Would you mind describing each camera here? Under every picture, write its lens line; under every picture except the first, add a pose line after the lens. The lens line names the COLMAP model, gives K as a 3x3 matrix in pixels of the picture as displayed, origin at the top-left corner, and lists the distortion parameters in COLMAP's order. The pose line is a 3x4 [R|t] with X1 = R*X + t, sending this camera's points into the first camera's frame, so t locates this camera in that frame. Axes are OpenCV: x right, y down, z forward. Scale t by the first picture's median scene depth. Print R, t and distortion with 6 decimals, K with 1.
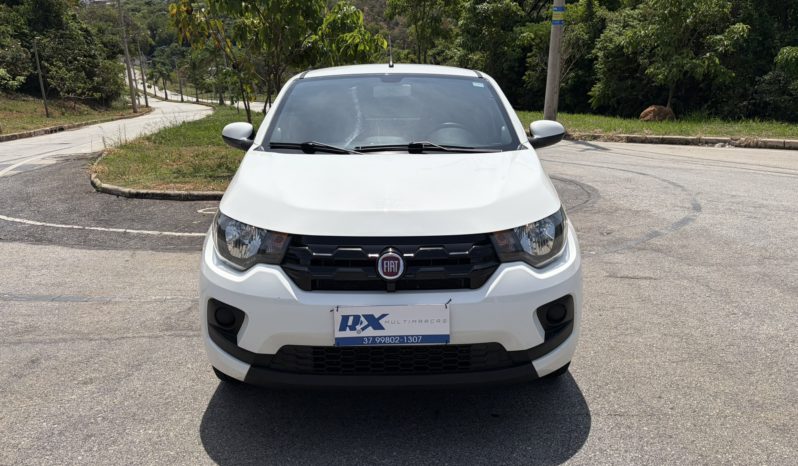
lens RADIAL K [[602.3, 0, 401.4], [0, 602.3, 231.4], [0, 0, 1]] dist [0.053889, -0.076249]
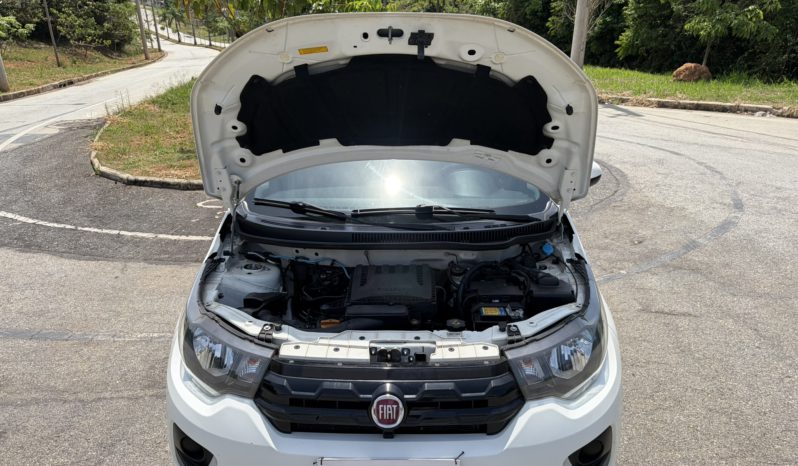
lens RADIAL K [[600.3, 0, 392.1], [0, 600.3, 235.0], [0, 0, 1]] dist [0.069190, -0.093312]
pose [[0.999135, 0.011190, -0.040041, 0.004118], [-0.007207, 0.995134, 0.098268, -0.059506], [0.040946, -0.097895, 0.994354, 0.051543]]
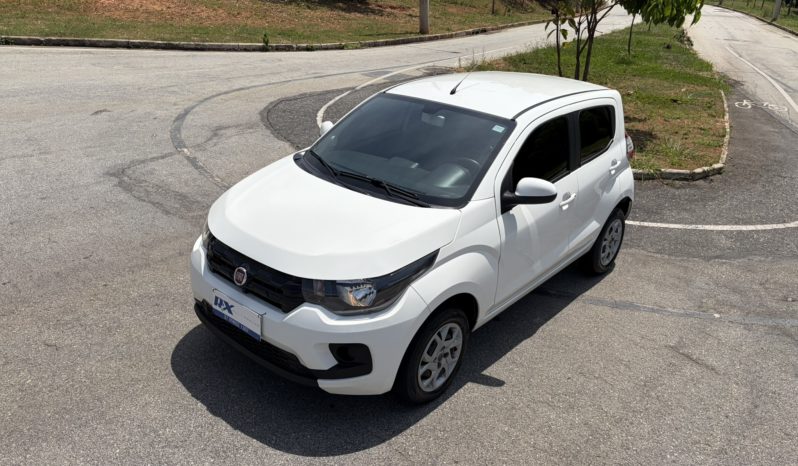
lens RADIAL K [[602.3, 0, 401.4], [0, 602.3, 231.4], [0, 0, 1]] dist [0.053889, -0.076249]
pose [[0.749103, 0.301170, -0.590035, 0.255399], [-0.200698, 0.951999, 0.231123, -0.106833], [0.631320, -0.054716, 0.773590, 0.028816]]
